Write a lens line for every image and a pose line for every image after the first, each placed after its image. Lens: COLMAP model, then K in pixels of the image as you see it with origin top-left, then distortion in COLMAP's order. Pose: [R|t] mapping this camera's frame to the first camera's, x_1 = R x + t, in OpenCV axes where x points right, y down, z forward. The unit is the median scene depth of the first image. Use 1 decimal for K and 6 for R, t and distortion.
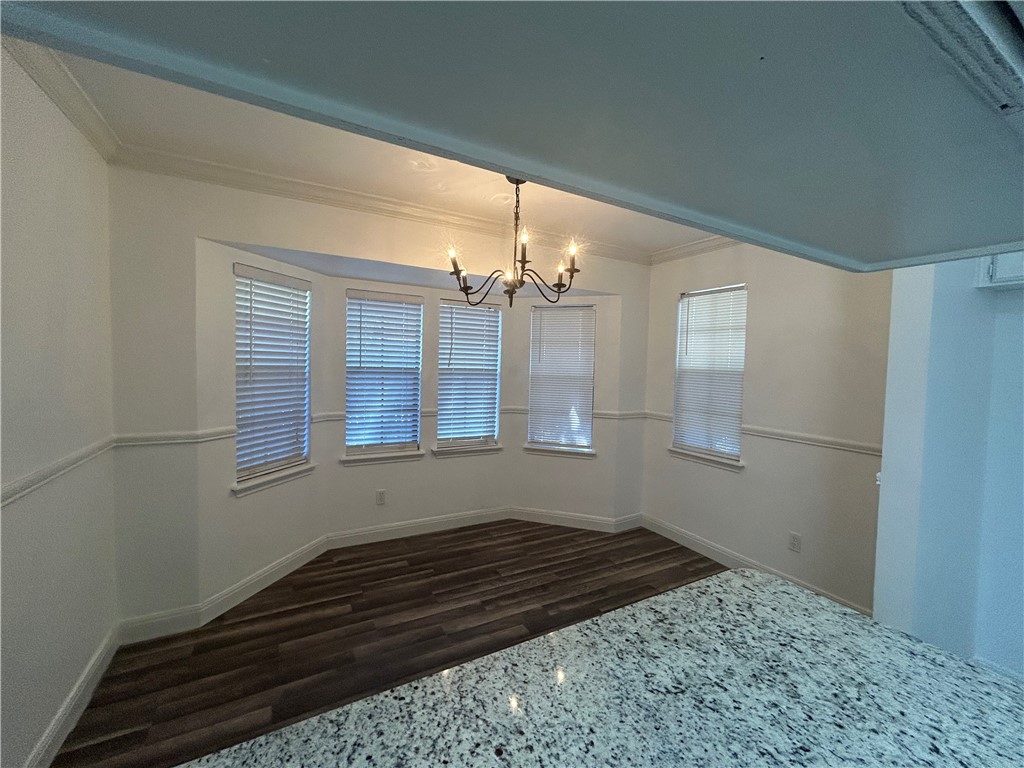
lens RADIAL K [[415.7, 0, 512.8], [0, 415.7, 382.3], [0, 0, 1]] dist [-0.001274, 0.001844]
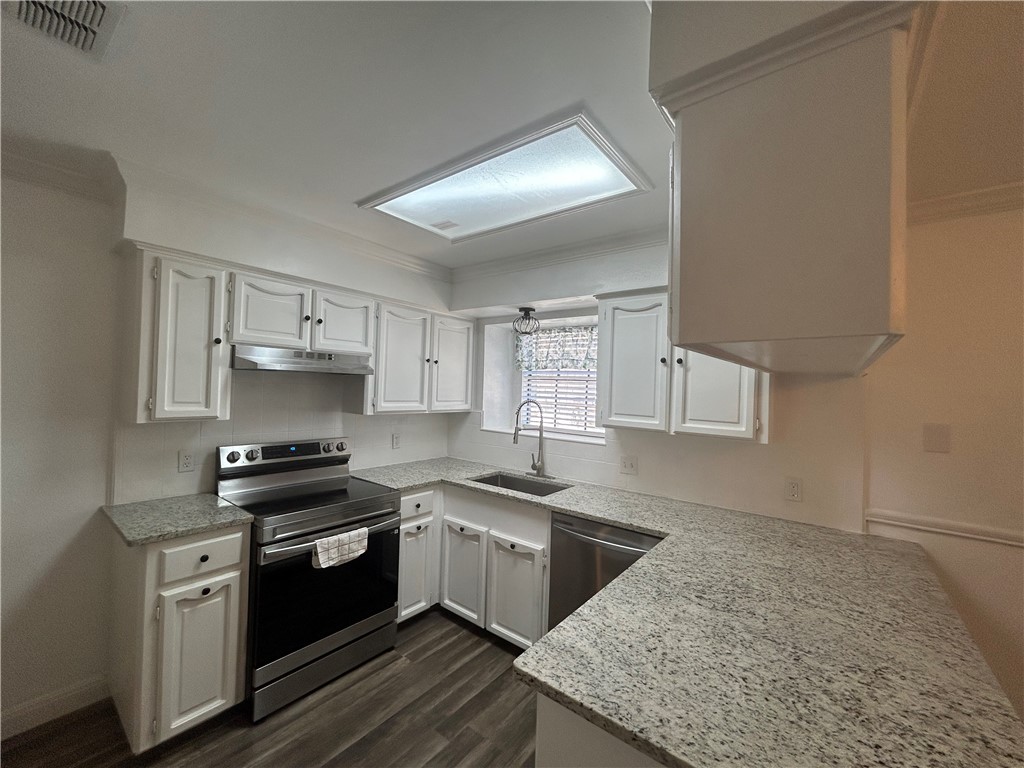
lens RADIAL K [[415.7, 0, 512.3], [0, 415.7, 380.8], [0, 0, 1]] dist [-0.001274, 0.001844]
pose [[-0.917694, -0.060988, -0.392578, 2.132532], [-0.076816, 0.996739, 0.024720, -0.194671], [0.389790, 0.052841, -0.919386, 1.738676]]
